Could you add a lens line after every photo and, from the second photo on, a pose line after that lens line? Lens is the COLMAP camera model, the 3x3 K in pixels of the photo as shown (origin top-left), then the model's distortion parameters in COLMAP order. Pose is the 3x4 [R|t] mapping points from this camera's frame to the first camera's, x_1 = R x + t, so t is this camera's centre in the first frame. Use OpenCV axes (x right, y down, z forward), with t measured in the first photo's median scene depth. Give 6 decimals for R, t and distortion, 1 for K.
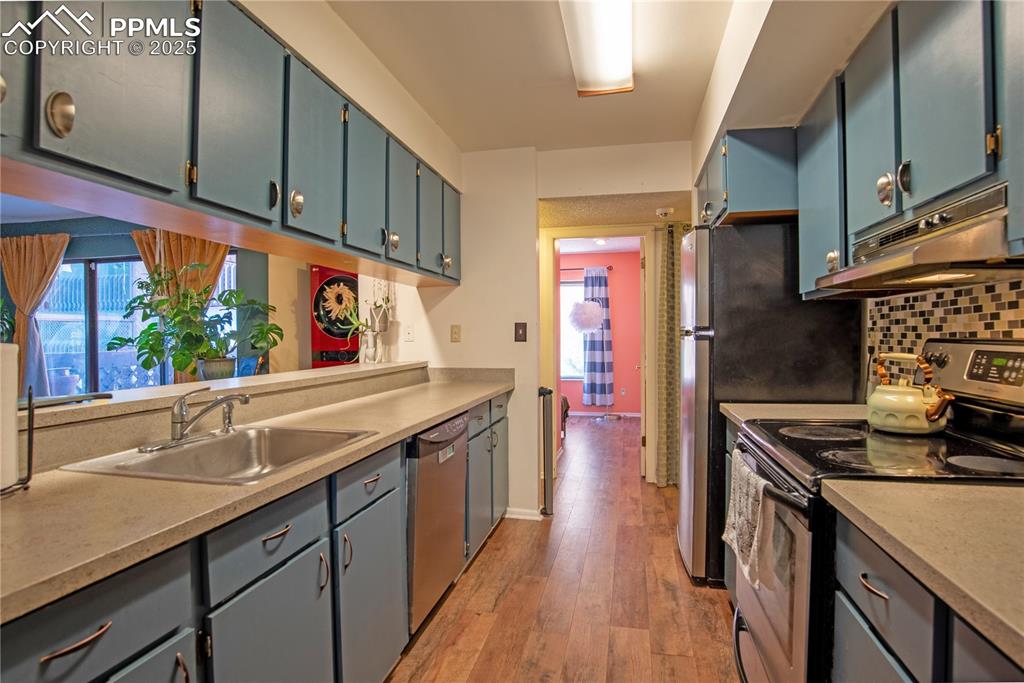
lens RADIAL K [[526.8, 0, 514.5], [0, 526.8, 341.1], [0, 0, 1]] dist [-0.058335, 0.011963]
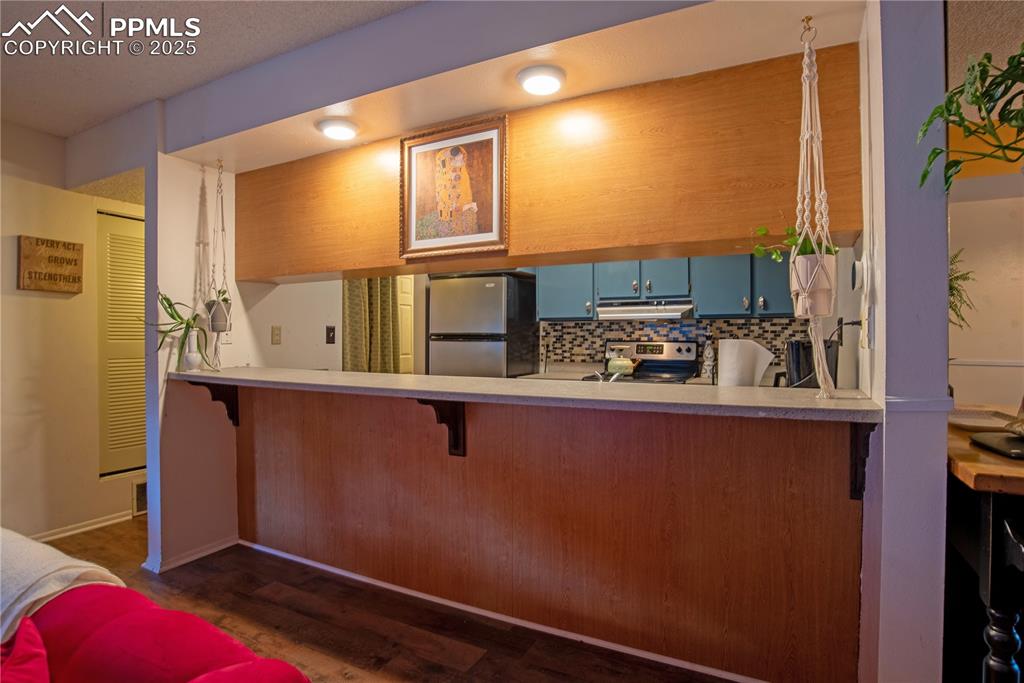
lens RADIAL K [[526.8, 0, 515.7], [0, 526.8, 341.5], [0, 0, 1]] dist [-0.058335, 0.011963]
pose [[0.275083, 0.001226, 0.961420, -1.684670], [0.008140, 0.999960, -0.003604, 0.005636], [-0.961386, 0.008817, 0.275062, 0.626392]]
